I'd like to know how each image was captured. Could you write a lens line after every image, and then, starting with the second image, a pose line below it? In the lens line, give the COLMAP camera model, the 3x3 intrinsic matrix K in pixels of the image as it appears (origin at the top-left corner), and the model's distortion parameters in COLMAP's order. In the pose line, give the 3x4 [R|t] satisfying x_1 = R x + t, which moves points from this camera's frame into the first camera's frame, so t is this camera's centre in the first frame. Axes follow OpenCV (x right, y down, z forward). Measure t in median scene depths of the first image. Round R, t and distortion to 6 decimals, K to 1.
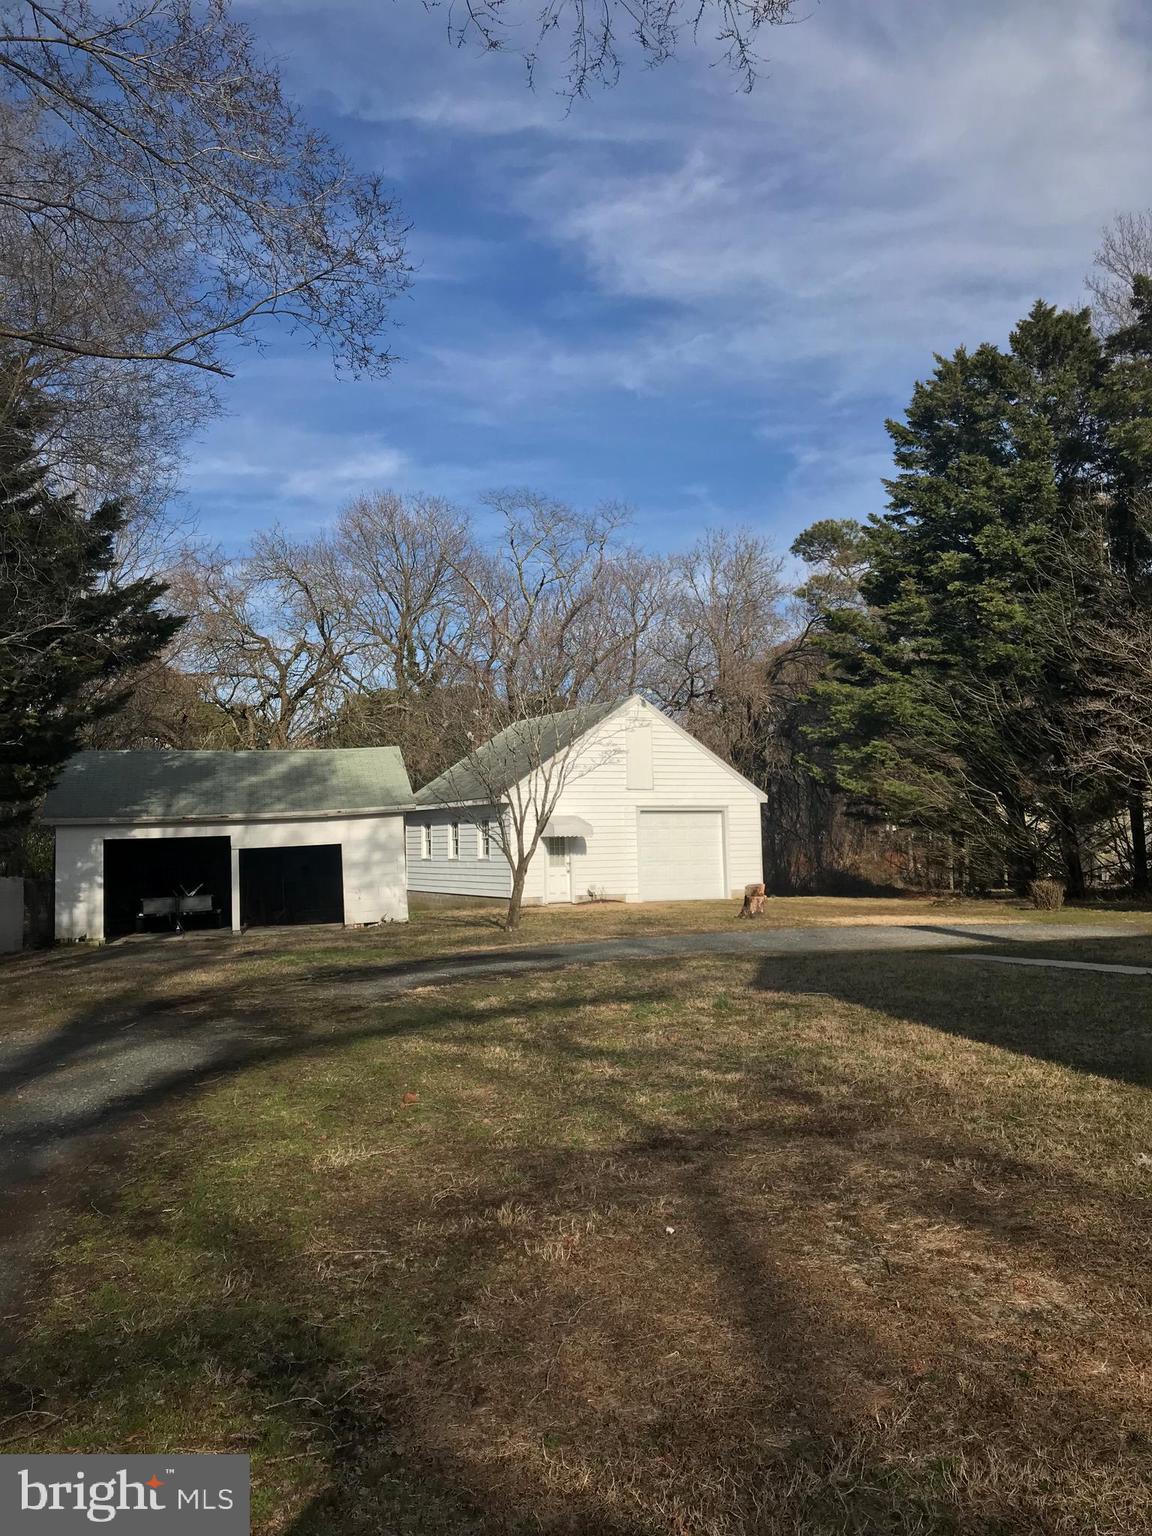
lens RADIAL K [[1261.4, 0, 576.0], [0, 1261.4, 768.0], [0, 0, 1]] dist [0.250746, -0.130005]
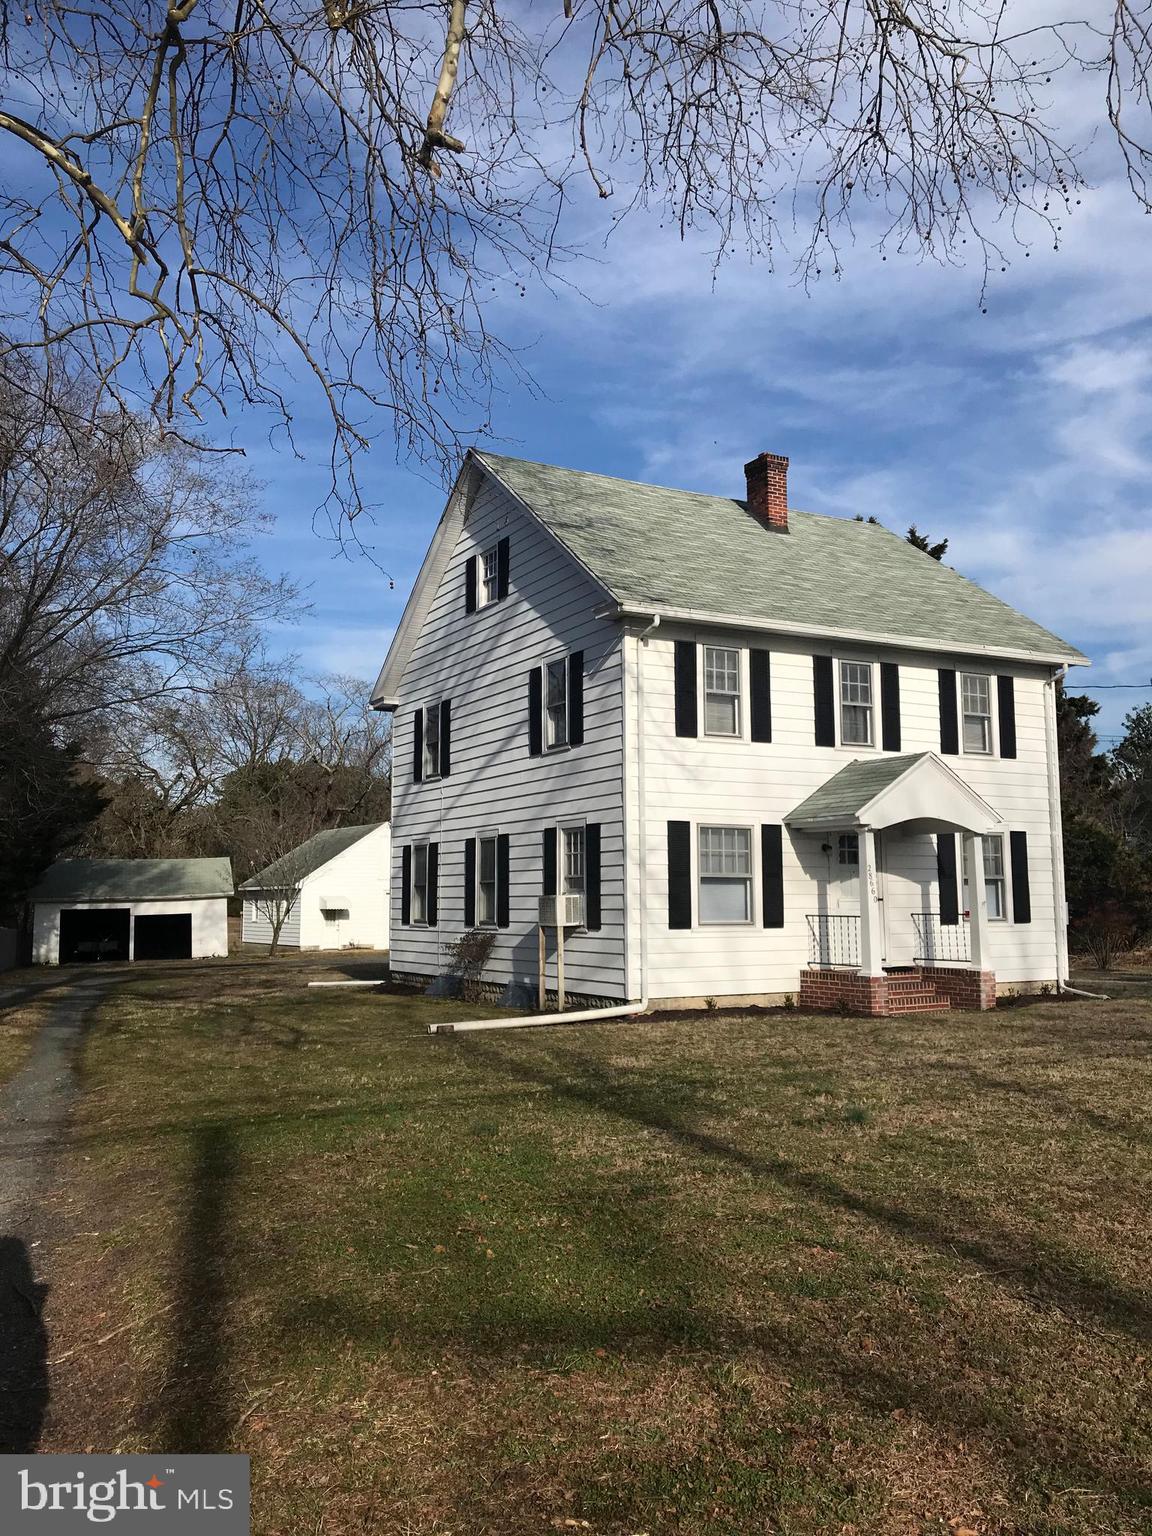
lens RADIAL K [[1236.7, 0, 576.0], [0, 1236.7, 768.0], [0, 0, 1]] dist [0.086427, -0.120977]
pose [[0.996394, 0.018130, 0.082889, 0.208979], [-0.013514, 0.998344, -0.055912, -0.054170], [-0.083765, 0.054591, 0.994989, -0.803609]]
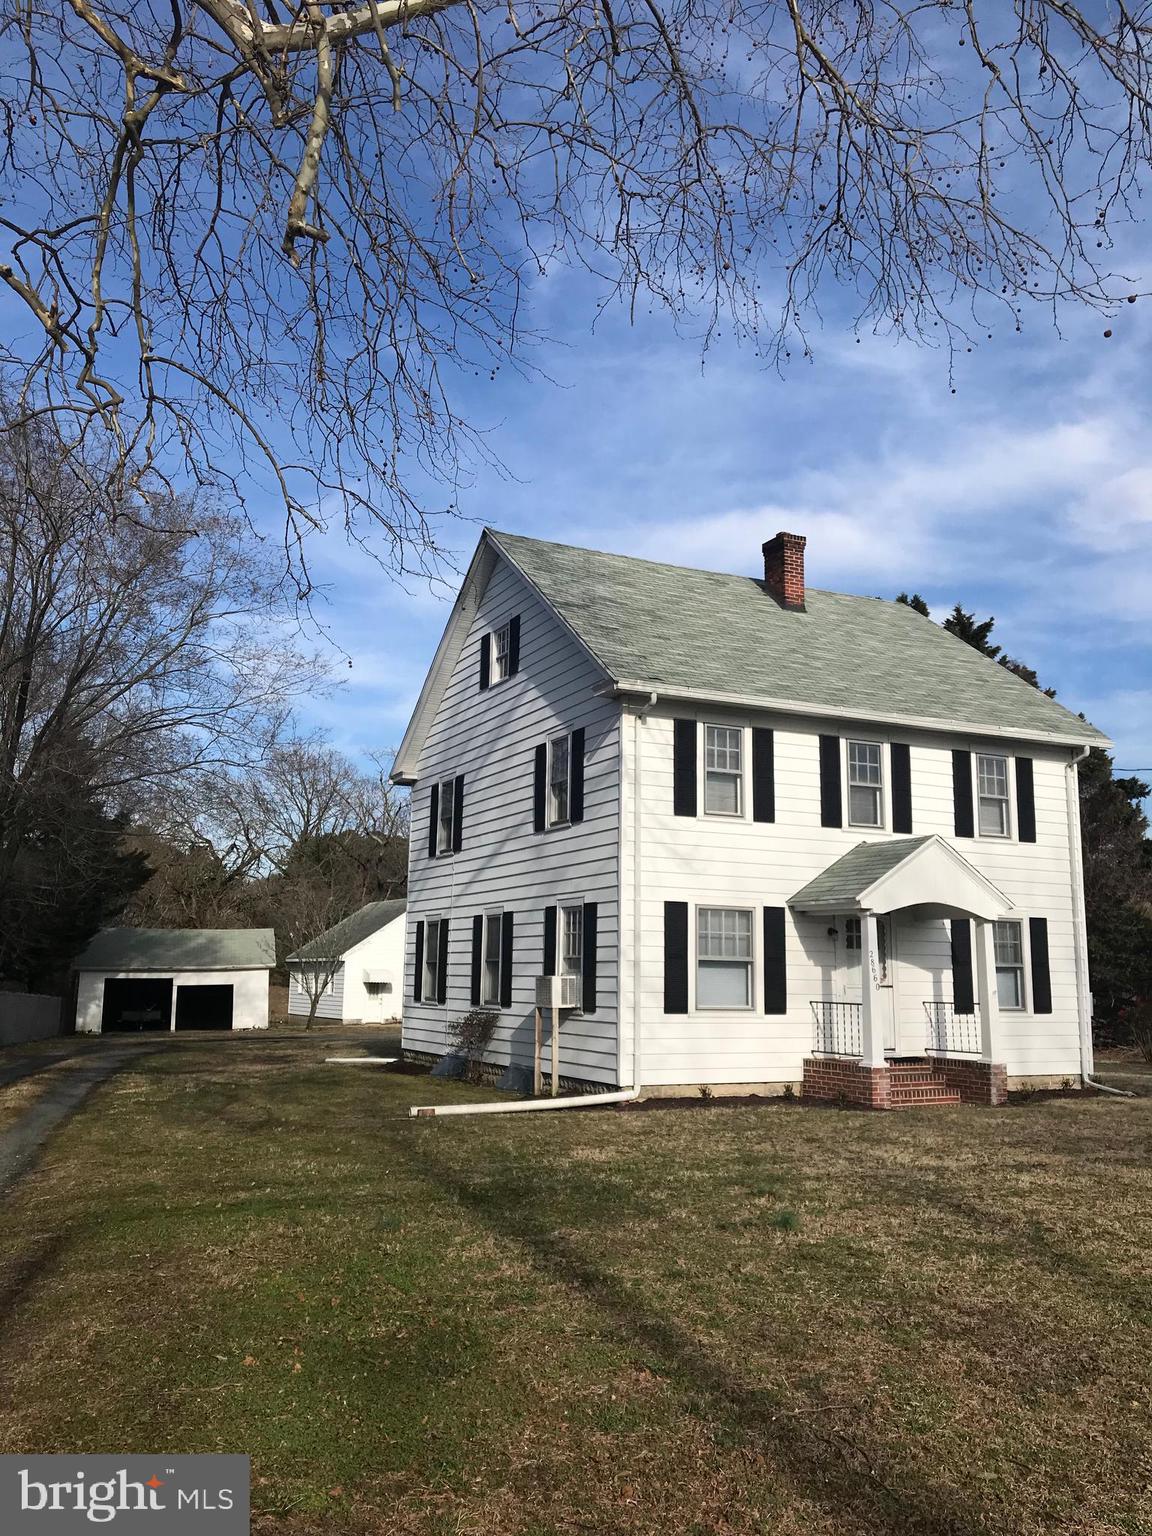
lens RADIAL K [[1236.7, 0, 576.0], [0, 1236.7, 768.0], [0, 0, 1]] dist [0.086427, -0.120977]
pose [[0.999000, 0.032580, 0.030607, 0.238677], [-0.028883, 0.993025, -0.114310, -0.056960], [-0.034118, 0.113312, 0.992974, -0.800703]]
